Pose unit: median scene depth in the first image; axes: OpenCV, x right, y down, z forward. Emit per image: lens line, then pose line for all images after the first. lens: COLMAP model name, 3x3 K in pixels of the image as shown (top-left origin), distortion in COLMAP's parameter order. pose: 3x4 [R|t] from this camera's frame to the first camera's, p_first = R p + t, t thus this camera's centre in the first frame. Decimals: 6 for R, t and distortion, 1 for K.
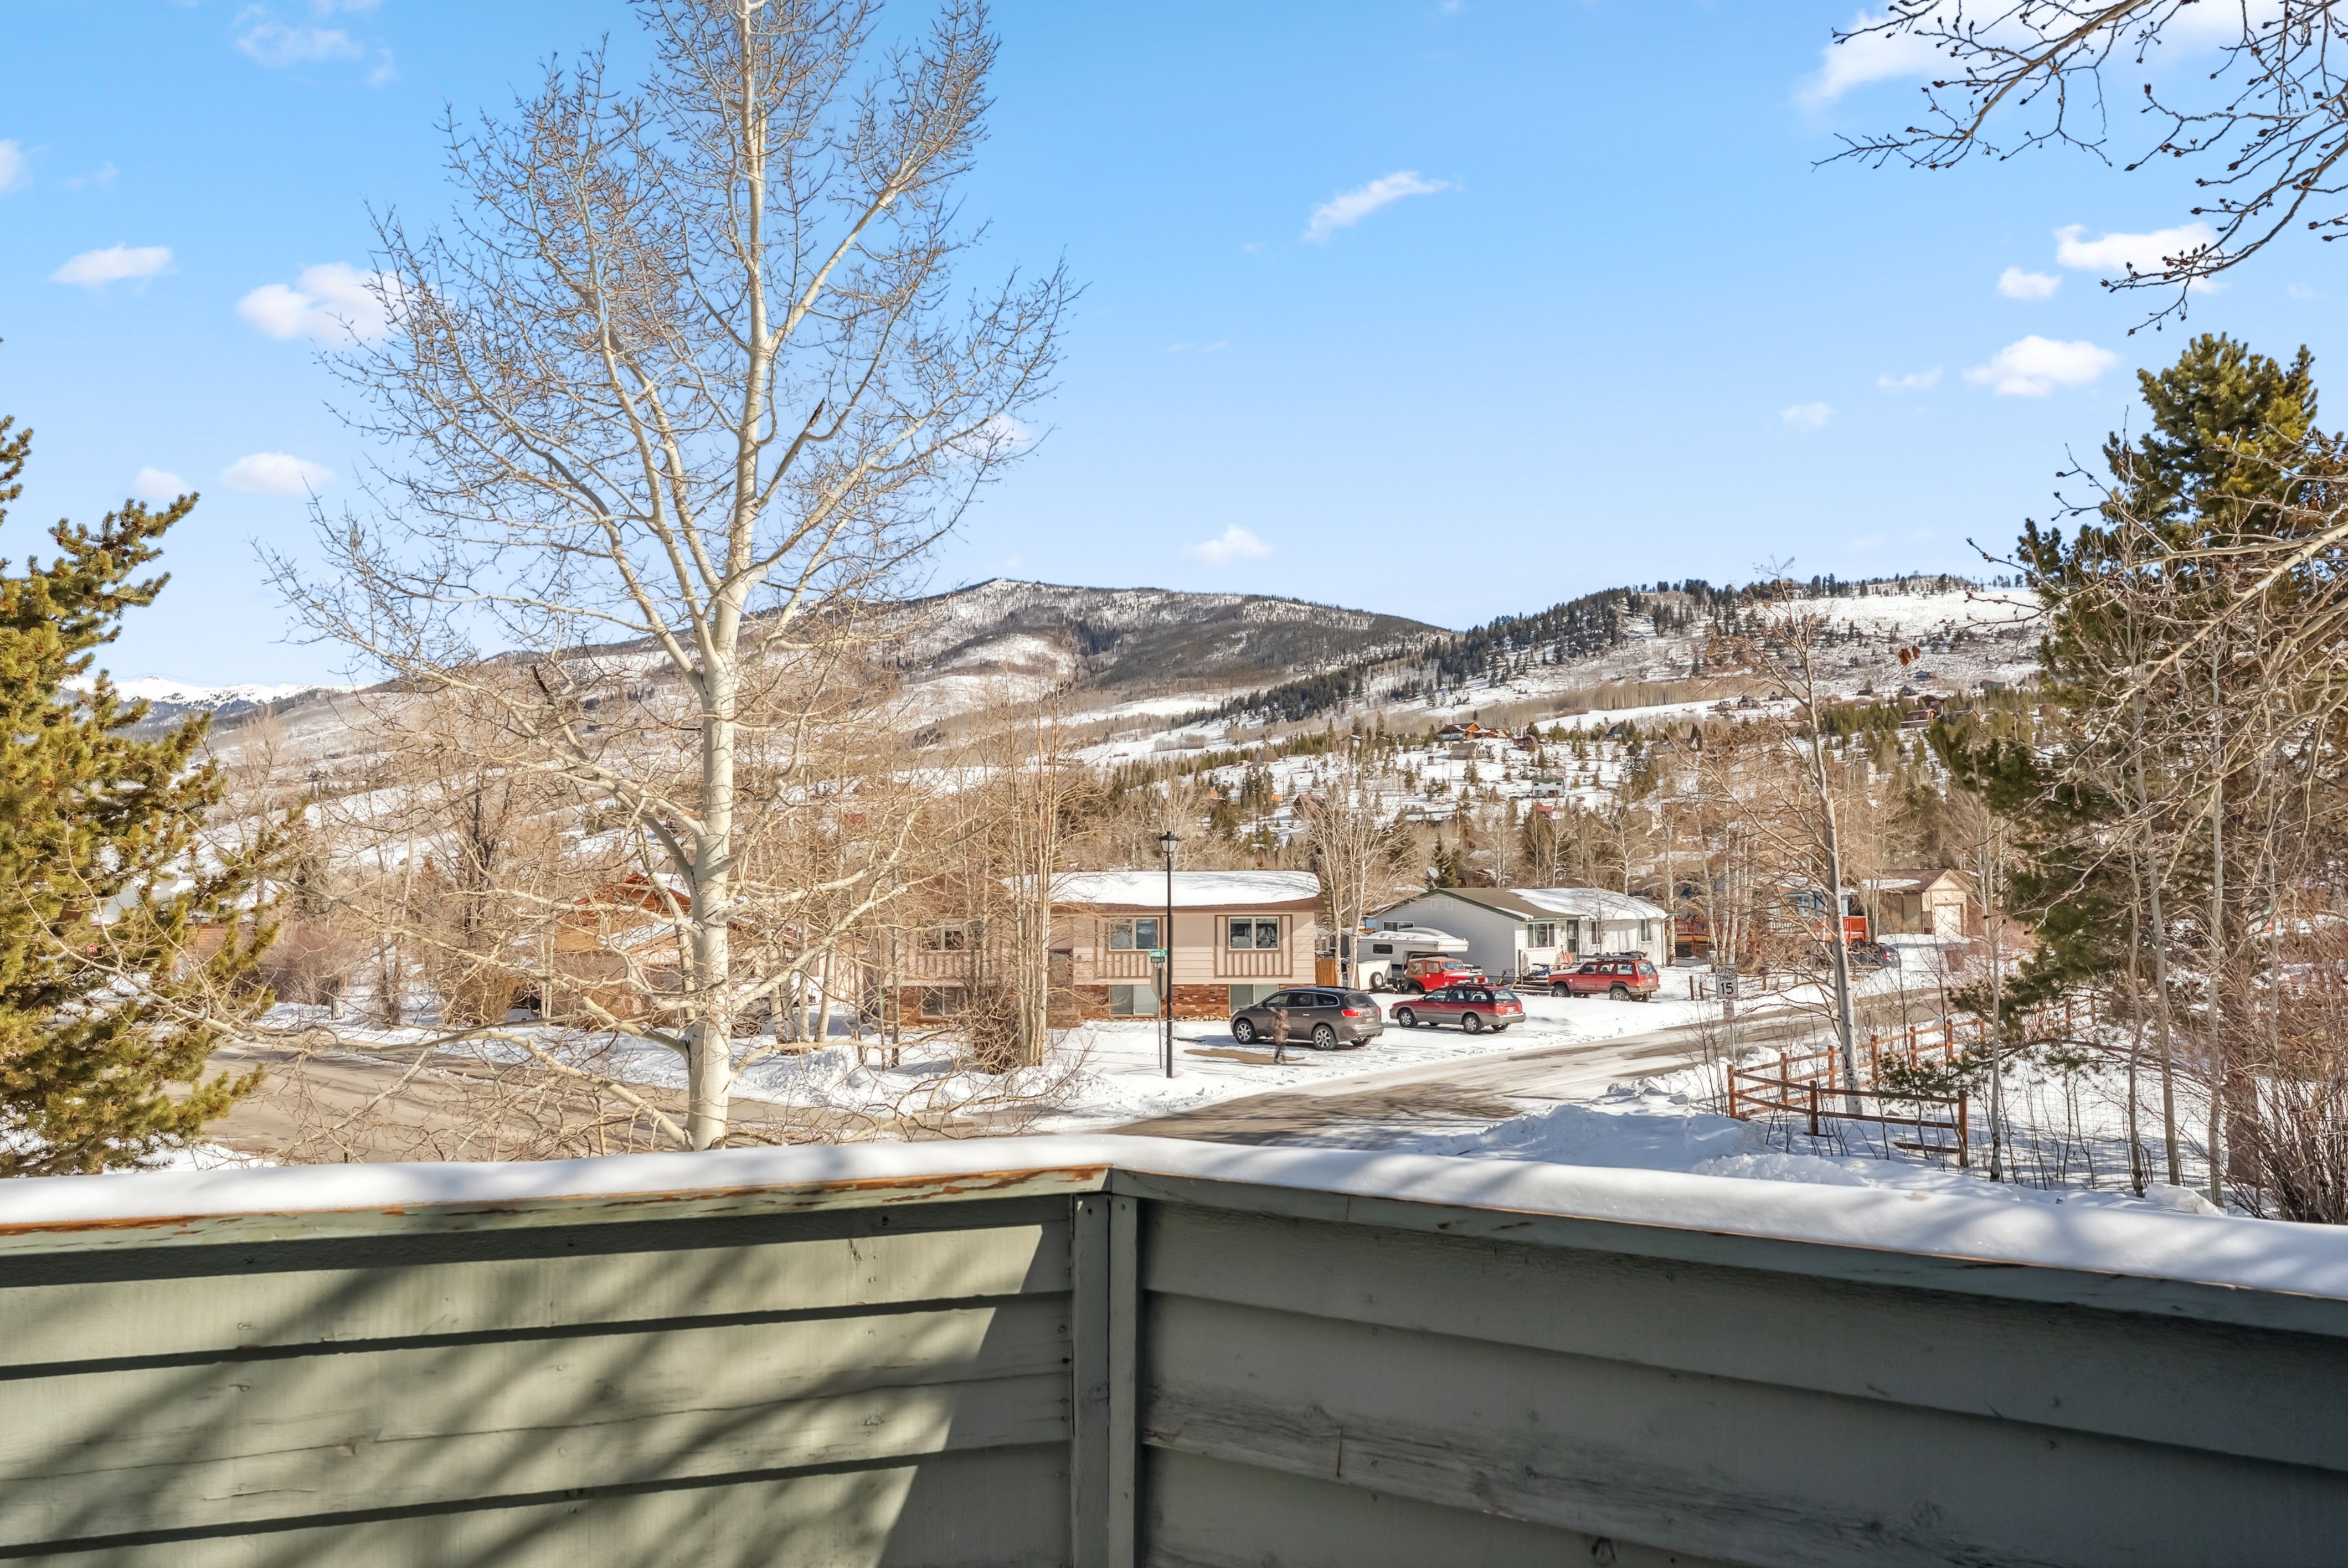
lens RADIAL K [[1584.3, 0, 1174.0], [0, 1584.3, 784.0], [0, 0, 1]] dist [0.002416, -0.002344]
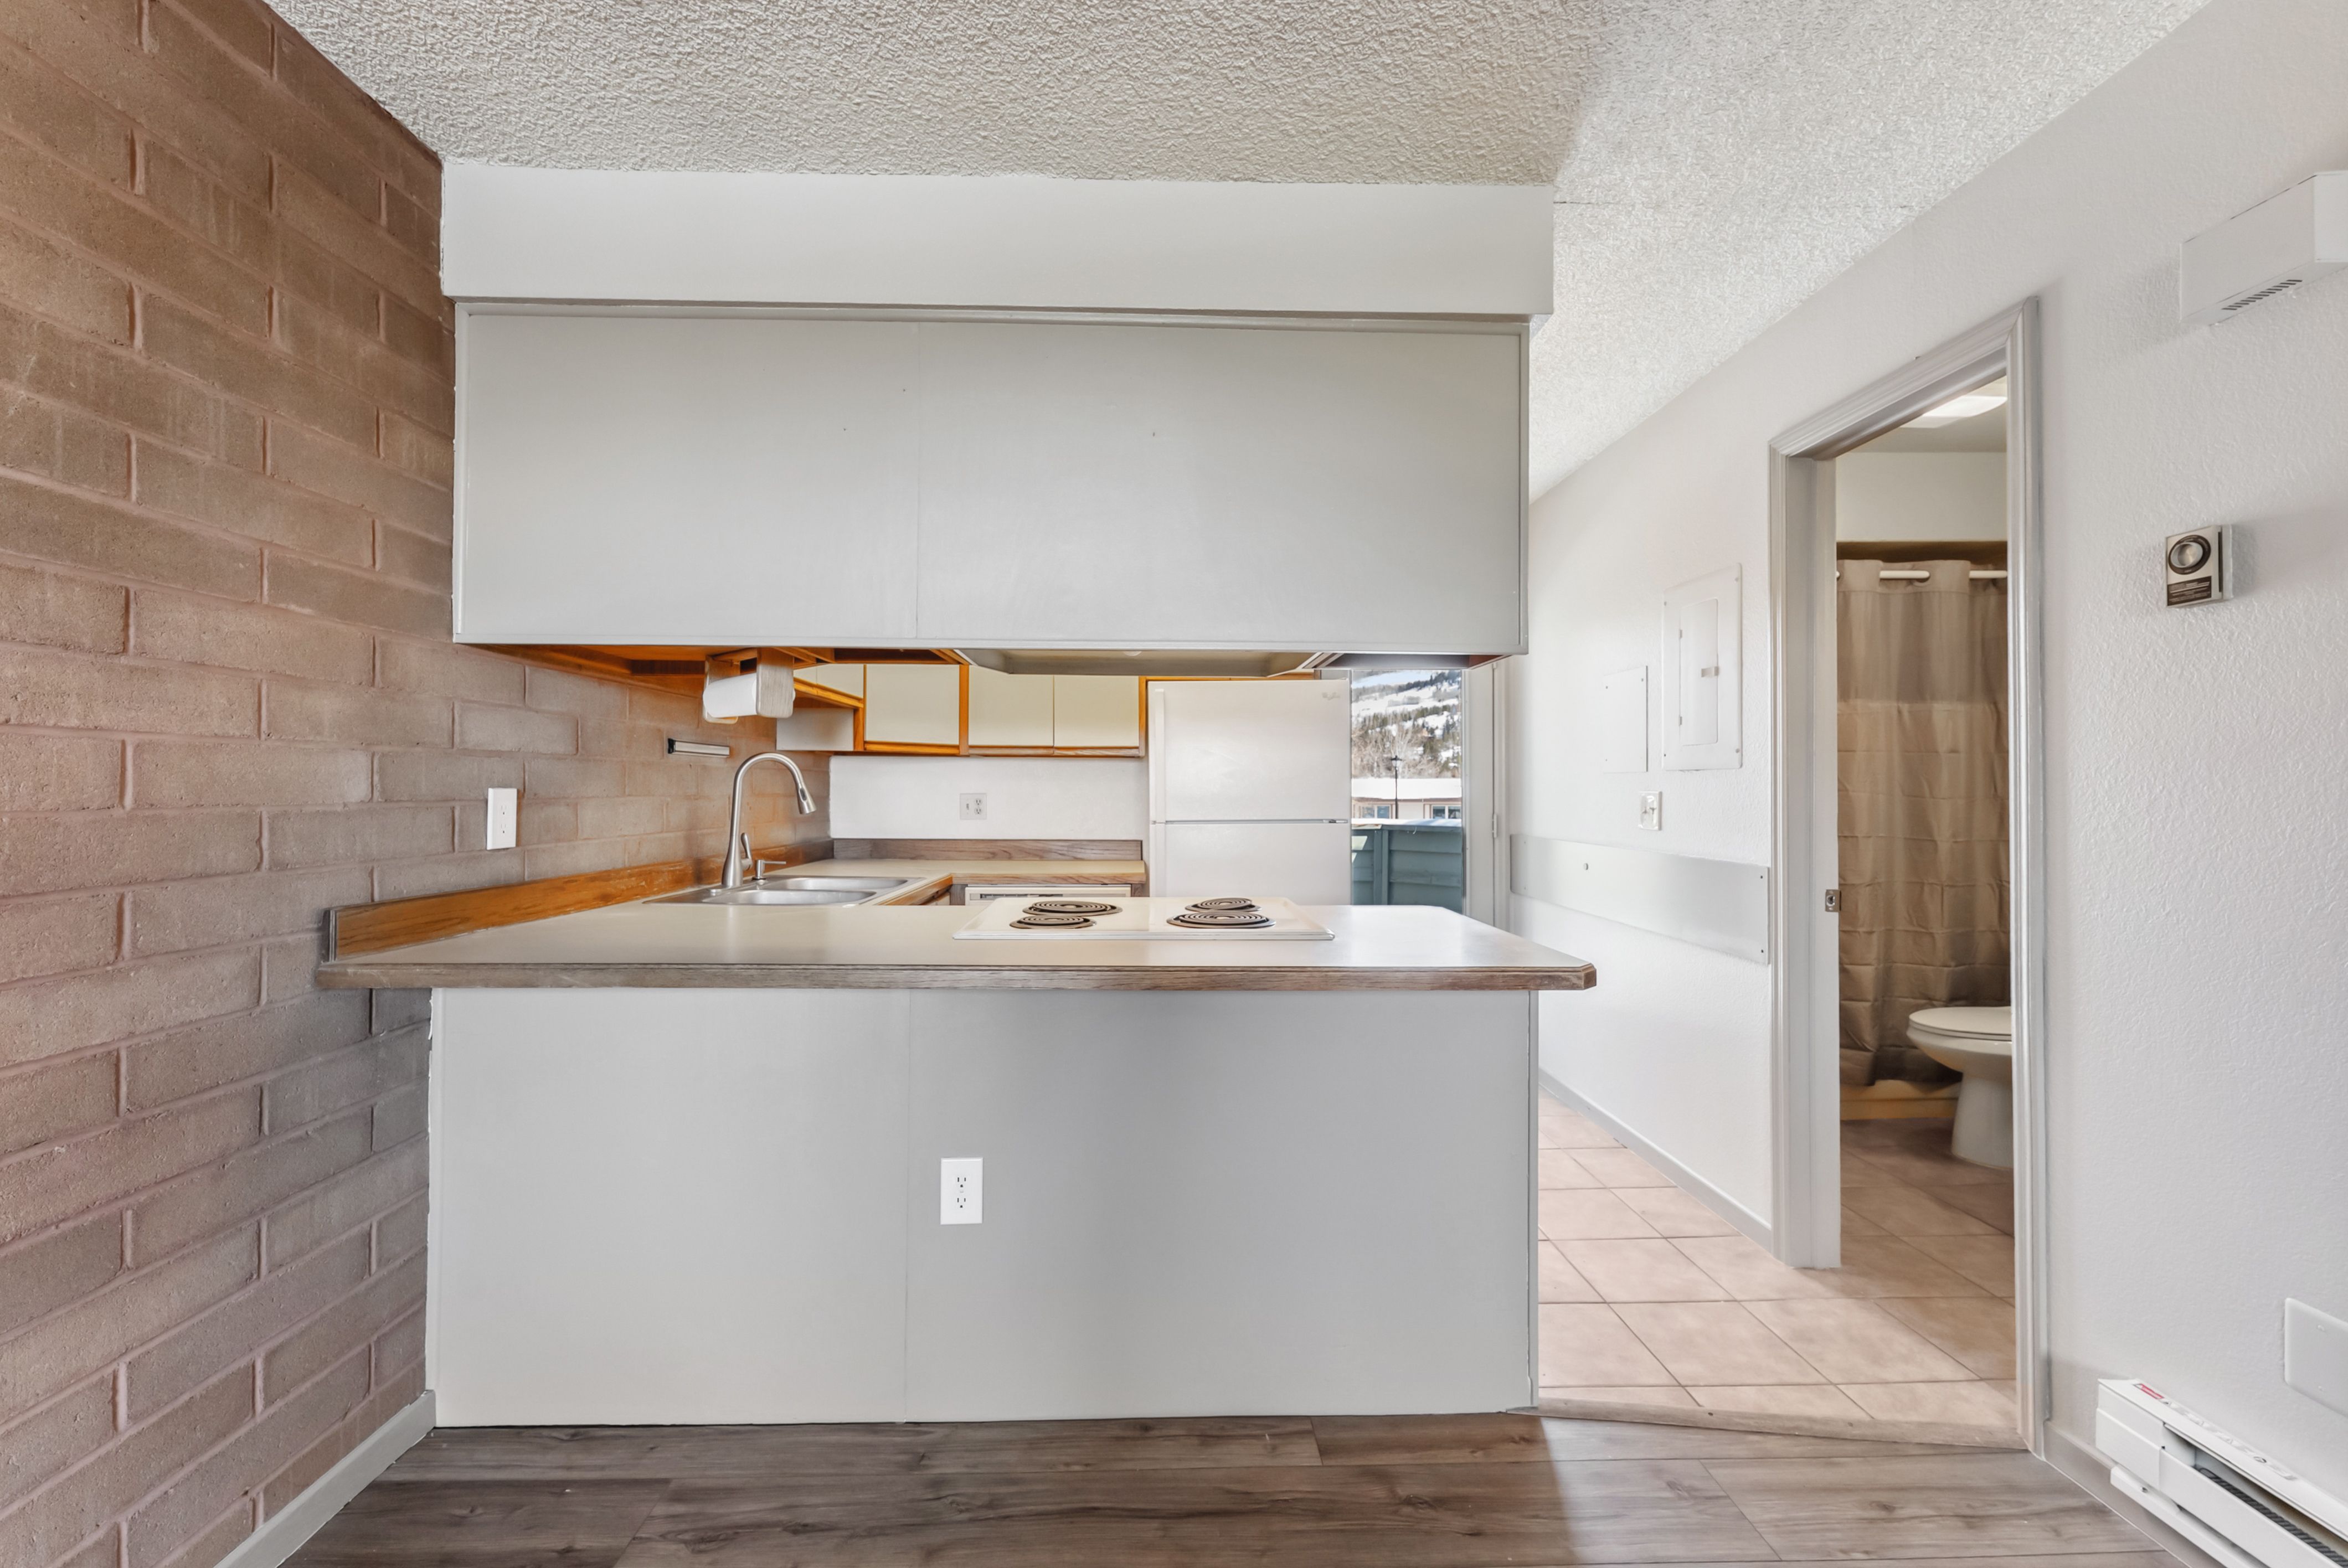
lens RADIAL K [[951.8, 0, 1173.1], [0, 951.8, 778.4], [0, 0, 1]] dist [0.002583, 0.000128]
pose [[0.972817, 0.003227, -0.231552, 0.002054], [0.009104, 0.998597, 0.052166, -0.009249], [0.231396, -0.052856, 0.971423, -0.392433]]
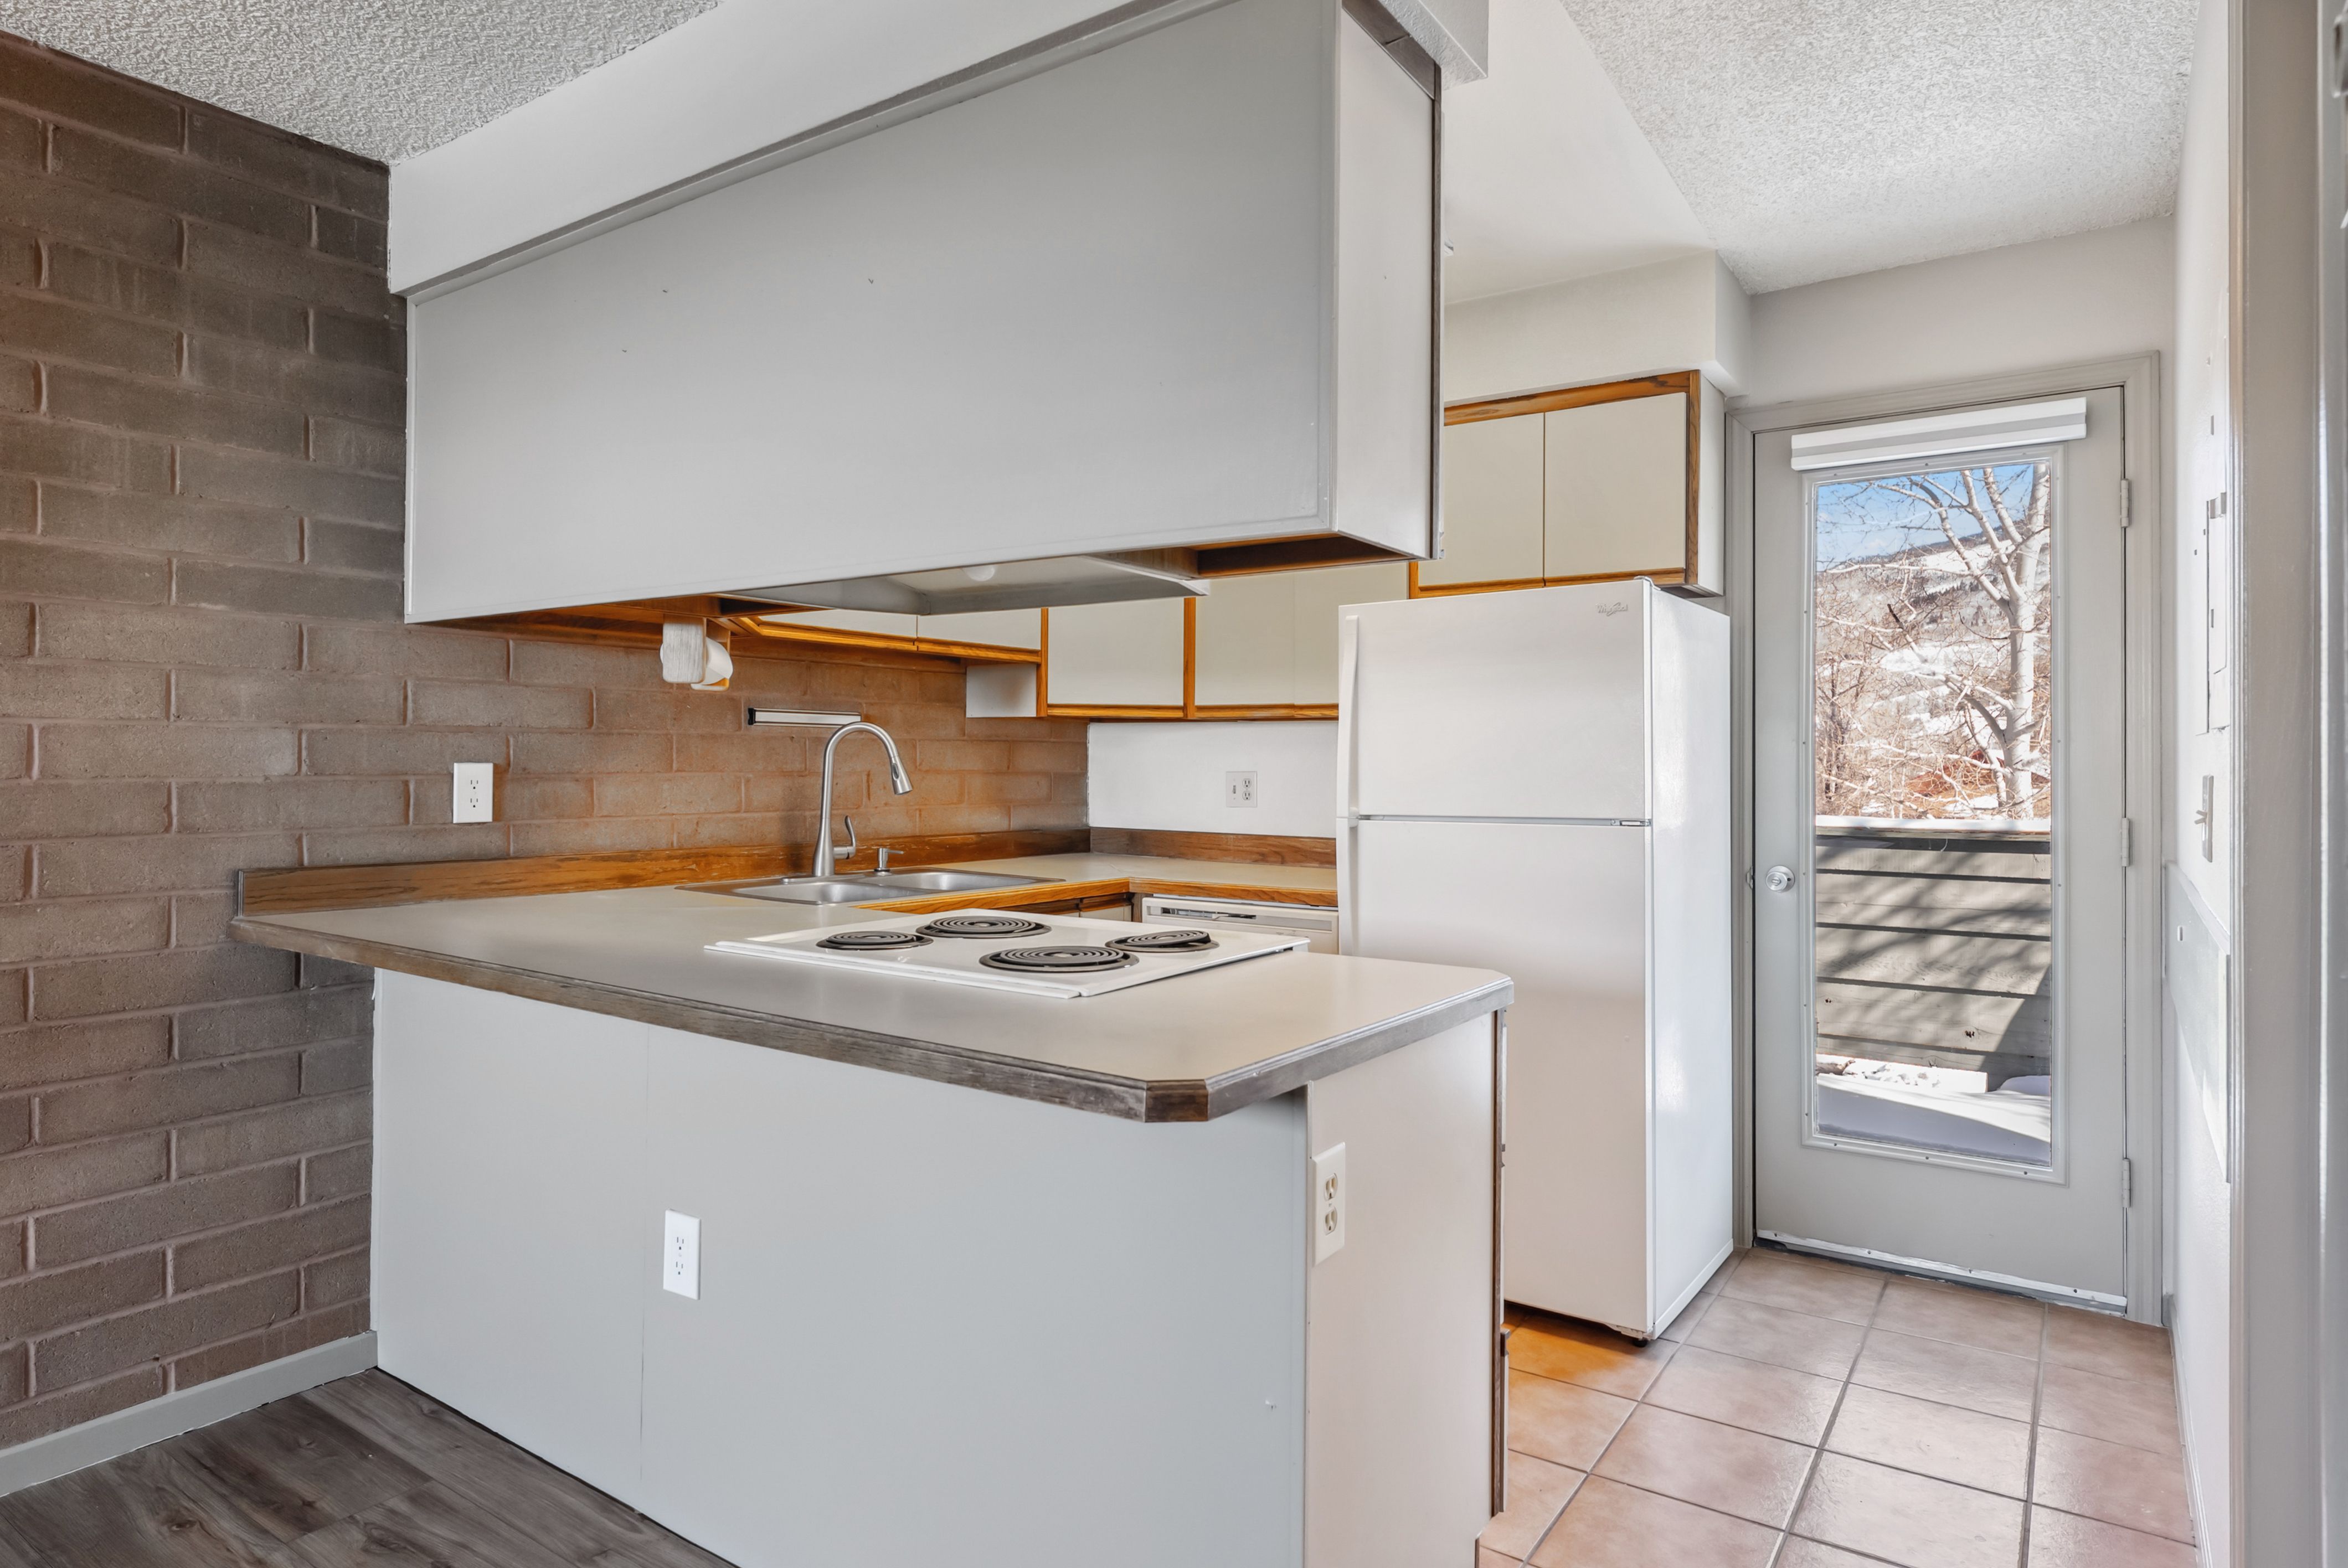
lens RADIAL K [[1339.0, 0, 1179.6], [0, 1339.0, 751.0], [0, 0, 1]] dist [0.000887, 0.000607]
pose [[0.647289, 0.000436, -0.762245, 0.118534], [0.041875, 0.998469, 0.036131, -0.005082], [0.761094, -0.055306, 0.646280, -0.310296]]
